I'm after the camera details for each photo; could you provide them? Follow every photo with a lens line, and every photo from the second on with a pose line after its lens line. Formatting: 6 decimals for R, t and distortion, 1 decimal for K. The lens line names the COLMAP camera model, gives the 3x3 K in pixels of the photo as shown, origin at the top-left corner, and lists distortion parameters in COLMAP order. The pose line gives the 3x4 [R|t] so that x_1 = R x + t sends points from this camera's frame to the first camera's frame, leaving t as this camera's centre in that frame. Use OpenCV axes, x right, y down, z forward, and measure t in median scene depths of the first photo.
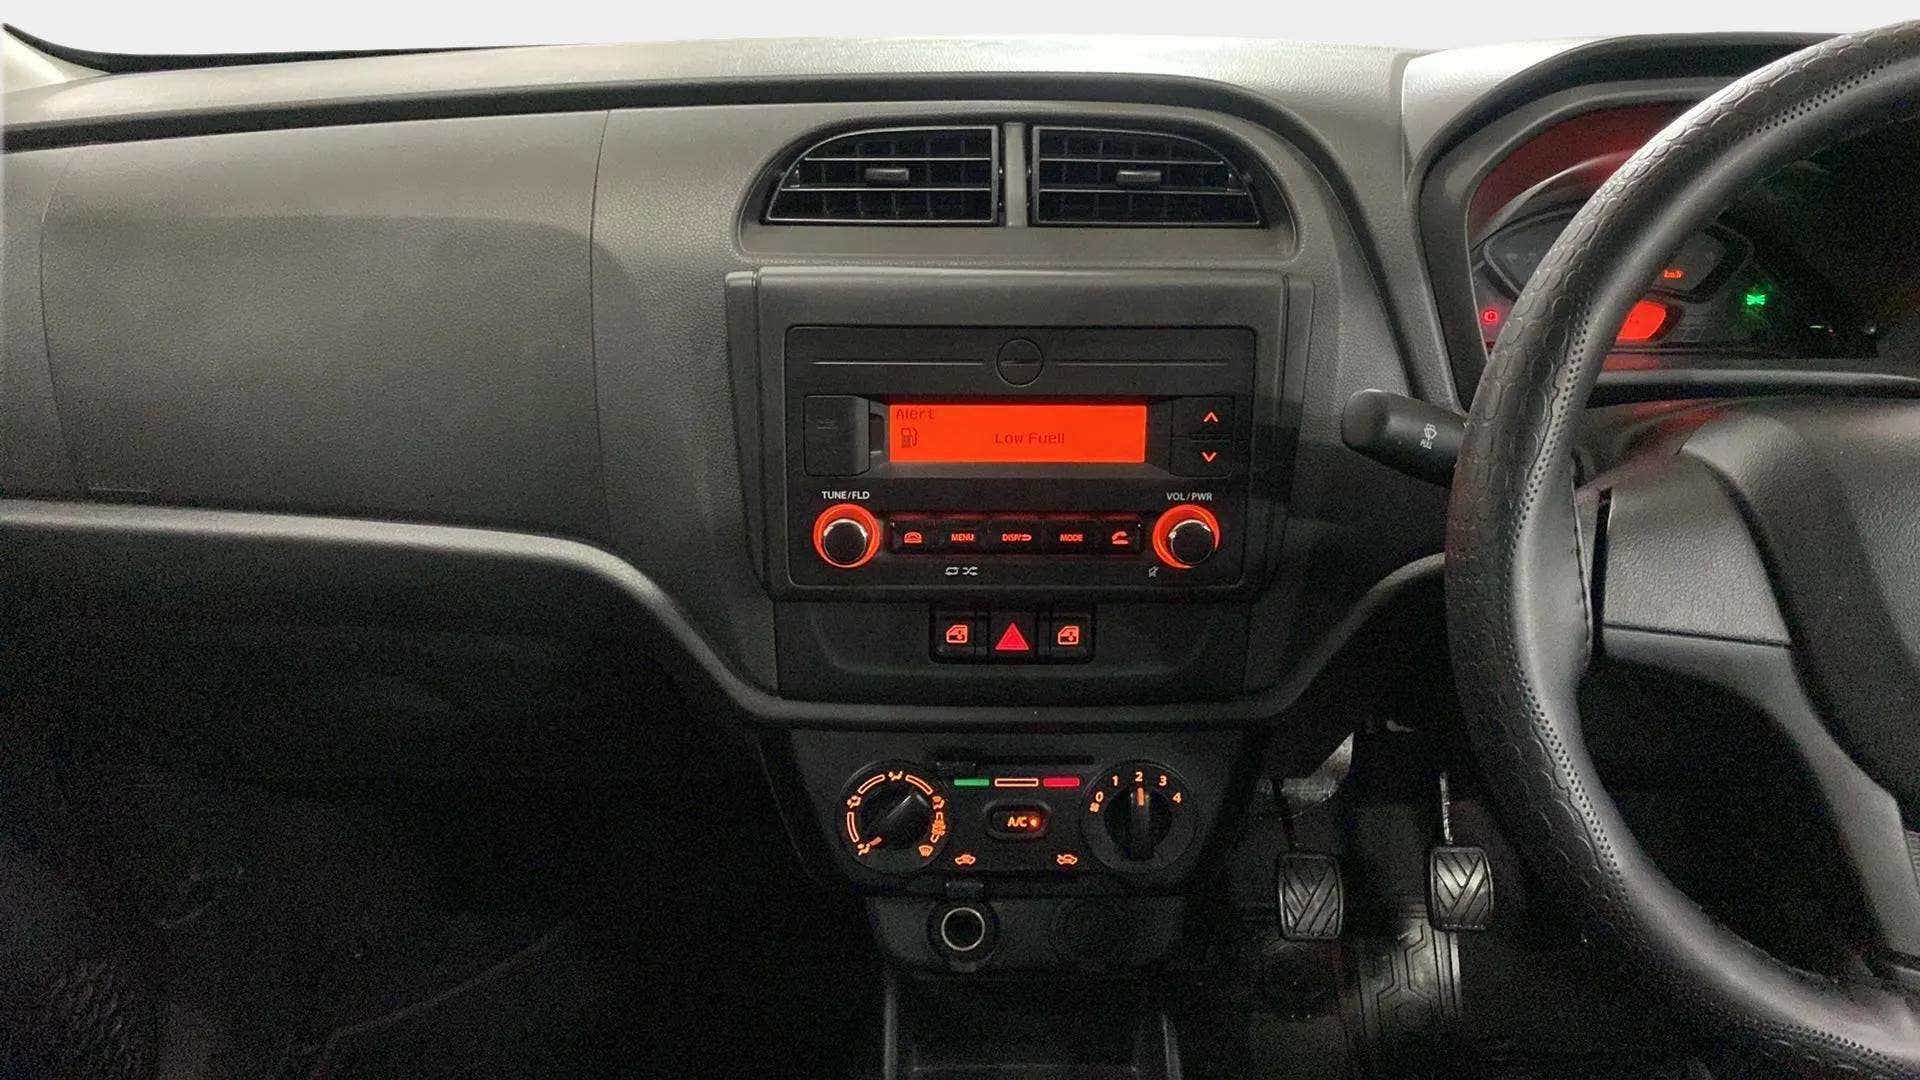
lens RADIAL K [[1419.1, 0, 963.9], [0, 1419.1, 527.4], [0, 0, 1]] dist [0.031326, -0.053387]
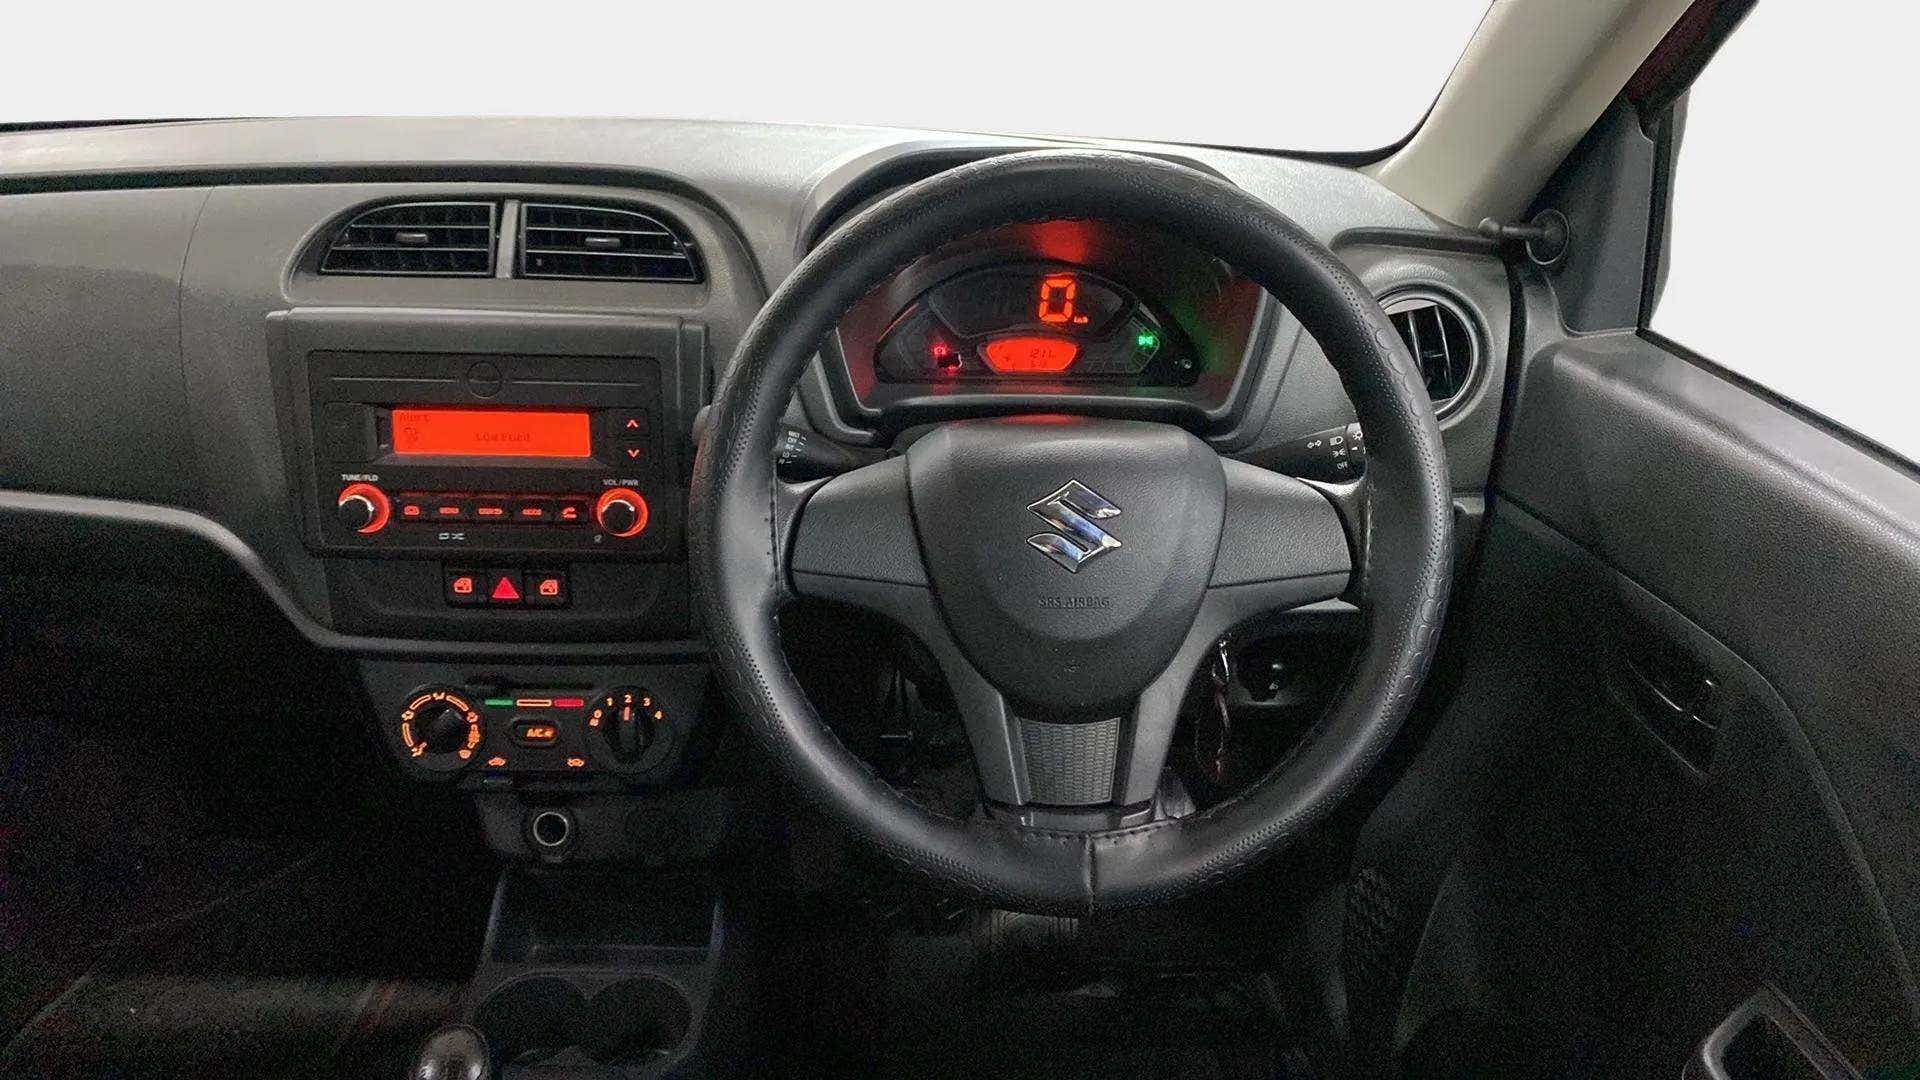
lens RADIAL K [[1419.1, 0, 962.6], [0, 1419.1, 542.0], [0, 0, 1]] dist [0.031326, -0.053387]
pose [[0.999910, 0.012981, 0.003291, 0.454944], [-0.012982, 0.999916, 0.000254, 0.028585], [-0.003288, -0.000297, 0.999995, -0.330420]]
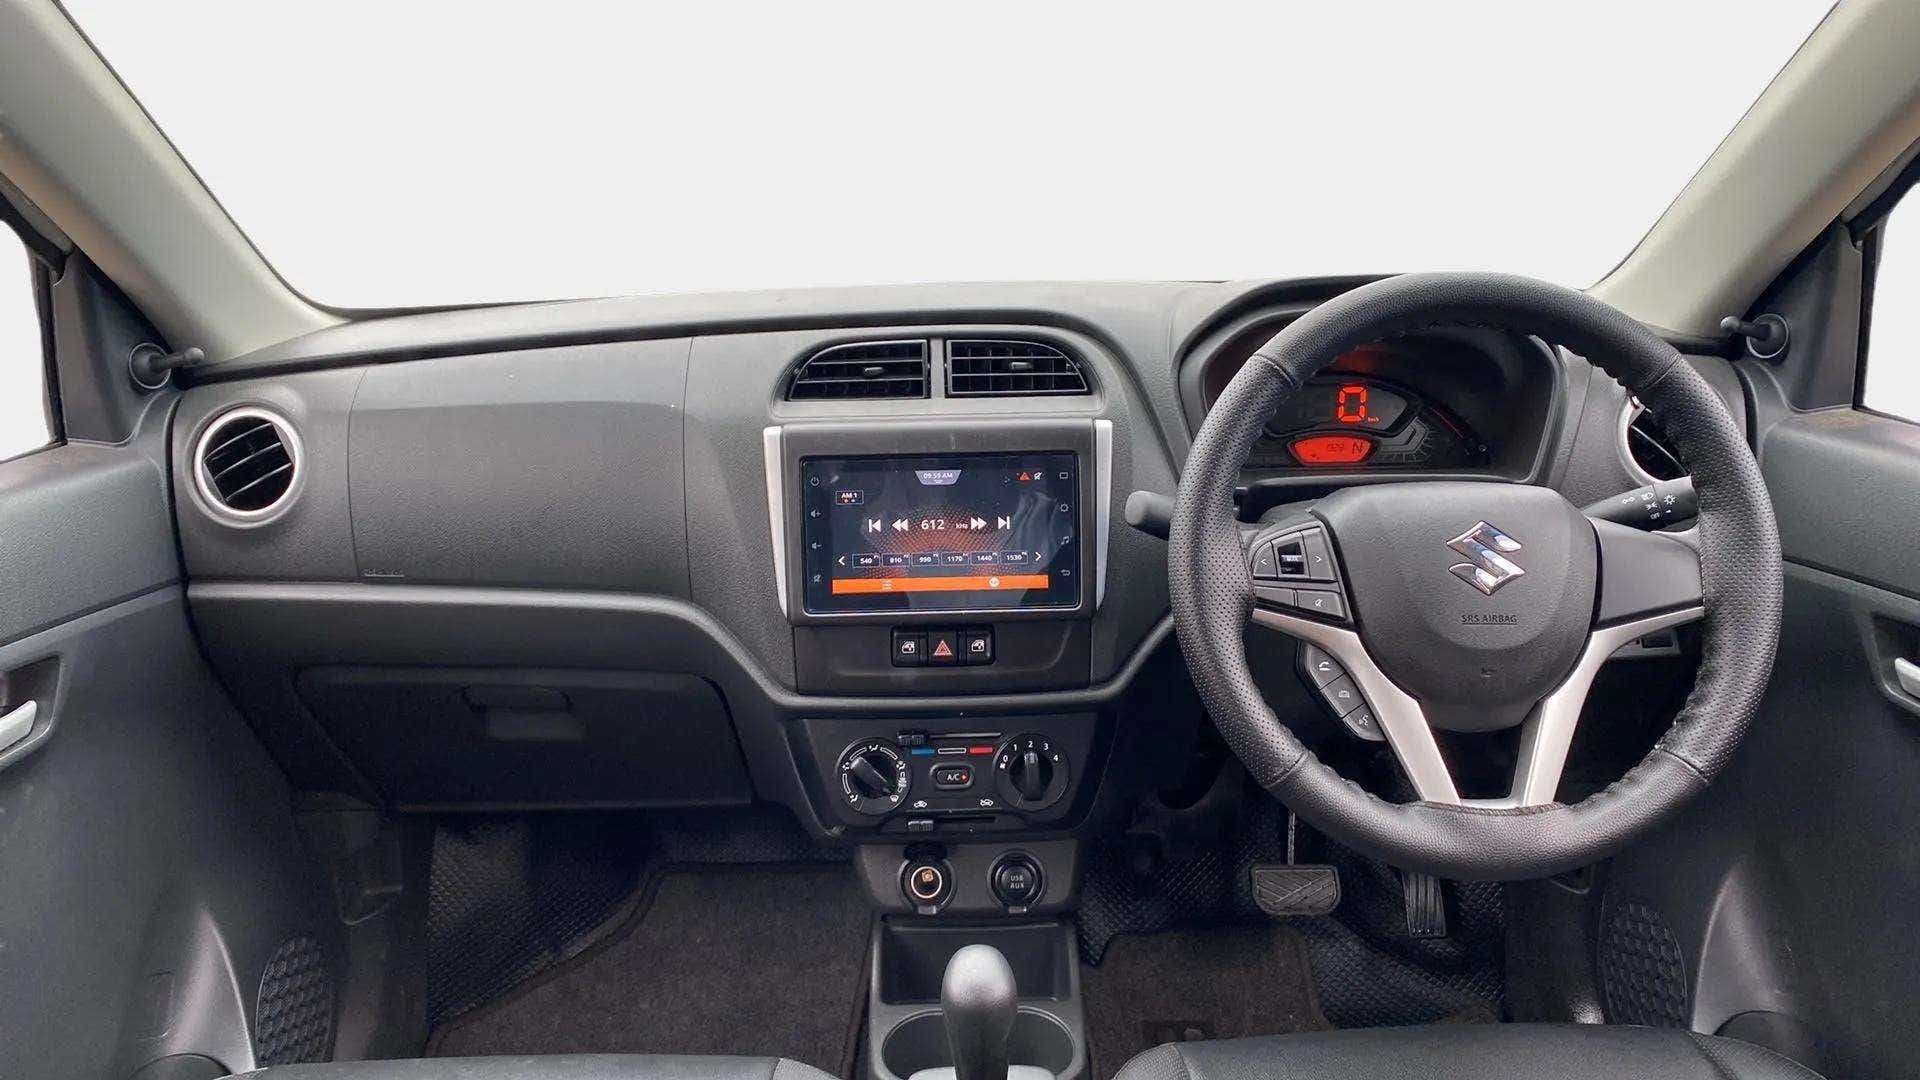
lens RADIAL K [[1398.4, 0, 941.6], [0, 1398.4, 491.6], [0, 0, 1]] dist [0.022932, -0.047647]
pose [[0.999498, -0.027791, -0.015242, 0.061191], [0.024990, 0.986735, -0.160403, 0.155301], [0.019498, 0.159942, 0.986934, -0.584147]]
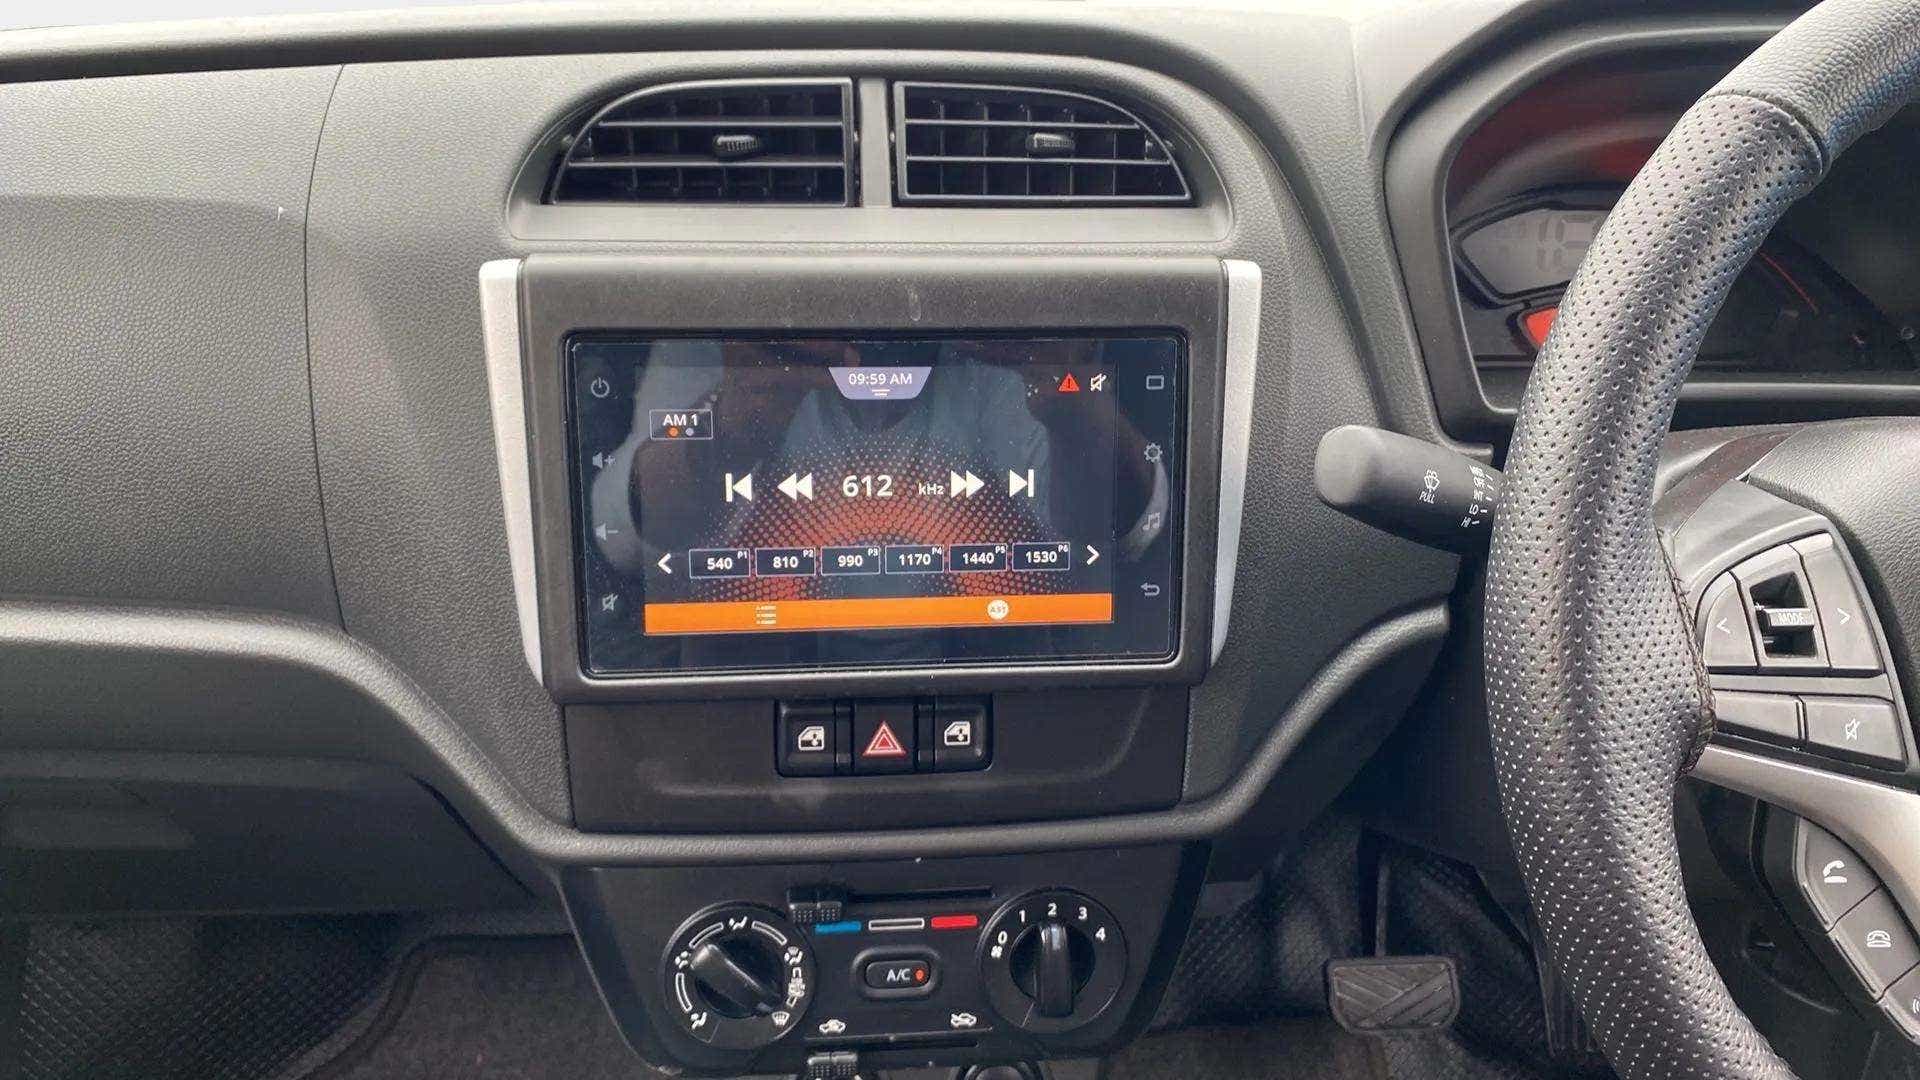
lens RADIAL K [[1419.1, 0, 965.8], [0, 1419.1, 514.1], [0, 0, 1]] dist [0.031326, -0.053387]
pose [[0.996788, -0.021068, 0.077261, 0.021101], [0.024571, 0.998699, -0.044677, -0.008823], [-0.076219, 0.046432, 0.996009, 0.228764]]
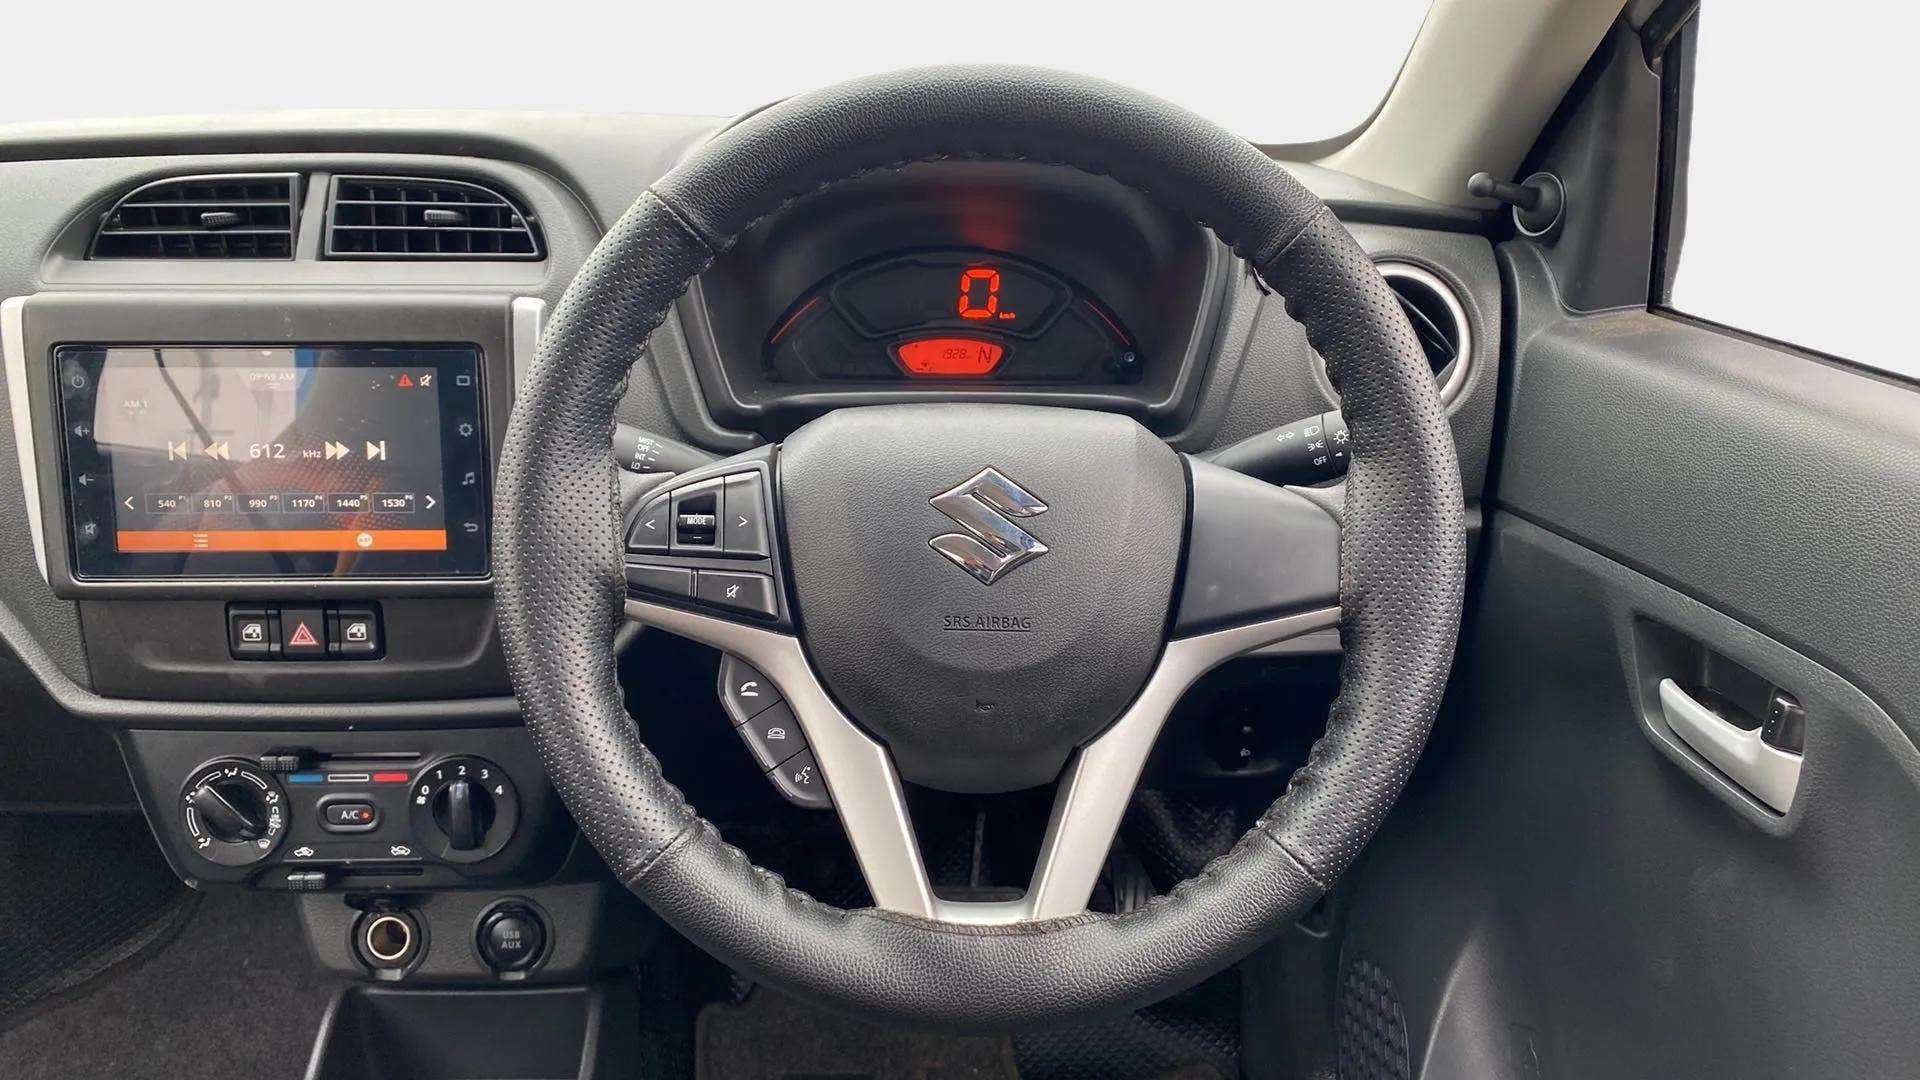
lens RADIAL K [[1398.4, 0, 965.1], [0, 1398.4, 522.9], [0, 0, 1]] dist [0.022932, -0.047647]
pose [[0.999663, -0.006677, 0.025076, 0.510141], [0.008719, 0.996575, -0.082230, 0.084843], [-0.024441, 0.082421, 0.996298, -0.084750]]
